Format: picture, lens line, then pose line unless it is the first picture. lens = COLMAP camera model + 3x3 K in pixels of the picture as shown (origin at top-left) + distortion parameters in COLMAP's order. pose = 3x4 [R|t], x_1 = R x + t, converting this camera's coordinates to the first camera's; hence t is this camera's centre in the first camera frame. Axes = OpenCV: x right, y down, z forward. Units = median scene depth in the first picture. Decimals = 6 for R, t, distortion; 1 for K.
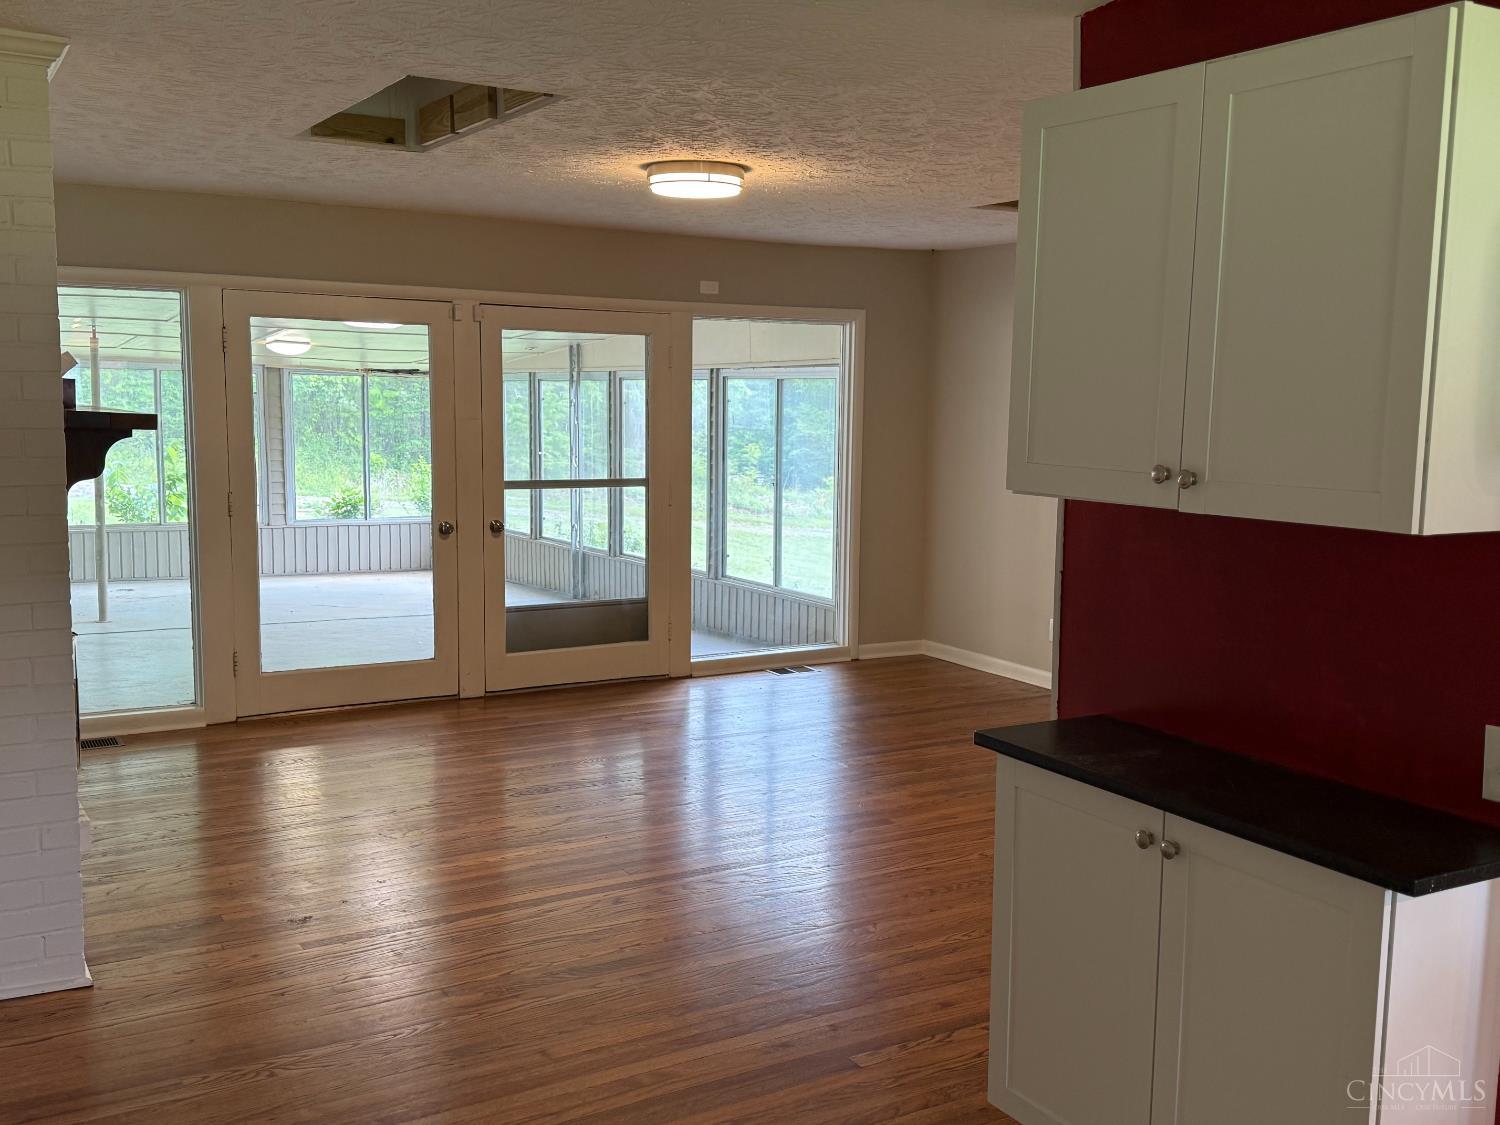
lens RADIAL K [[1461.8, 0, 750.0], [0, 1461.8, 562.5], [0, 0, 1]] dist [0.068219, -0.001475]
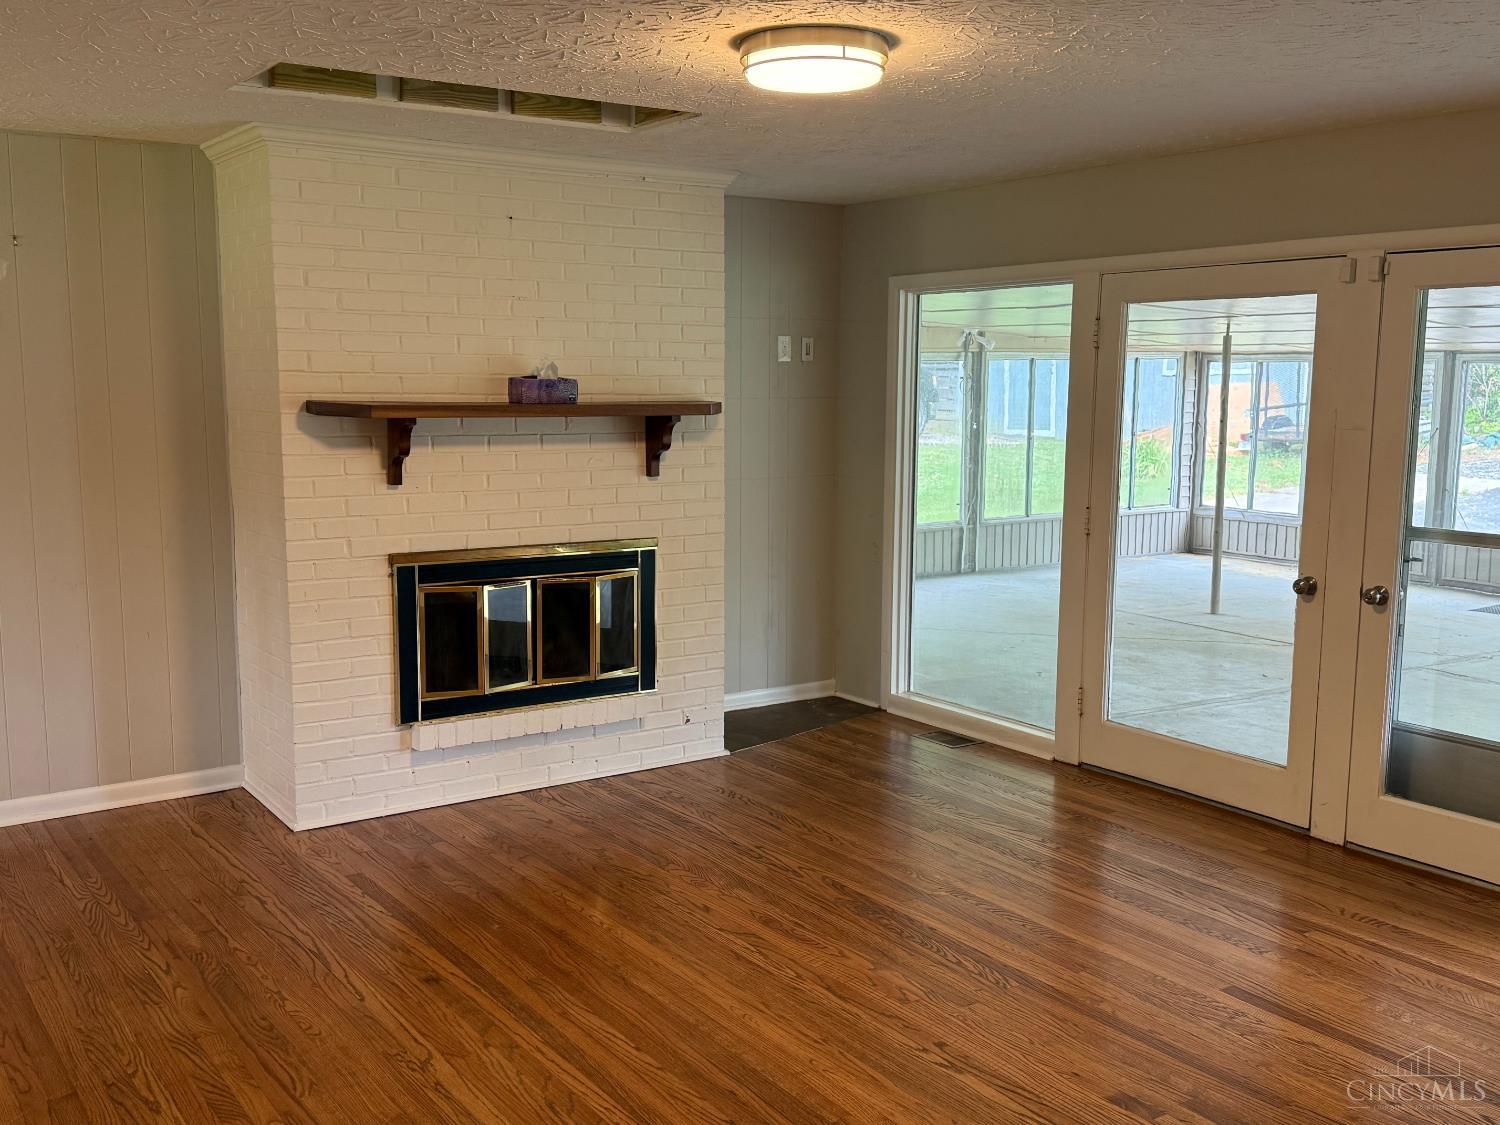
lens RADIAL K [[1461.8, 0, 750.0], [0, 1461.8, 562.5], [0, 0, 1]] dist [0.068219, -0.001475]
pose [[0.067737, 0.116013, -0.990935, 0.462804], [-0.126158, 0.986240, 0.106840, -0.075611], [0.989695, 0.117777, 0.081441, 0.684967]]
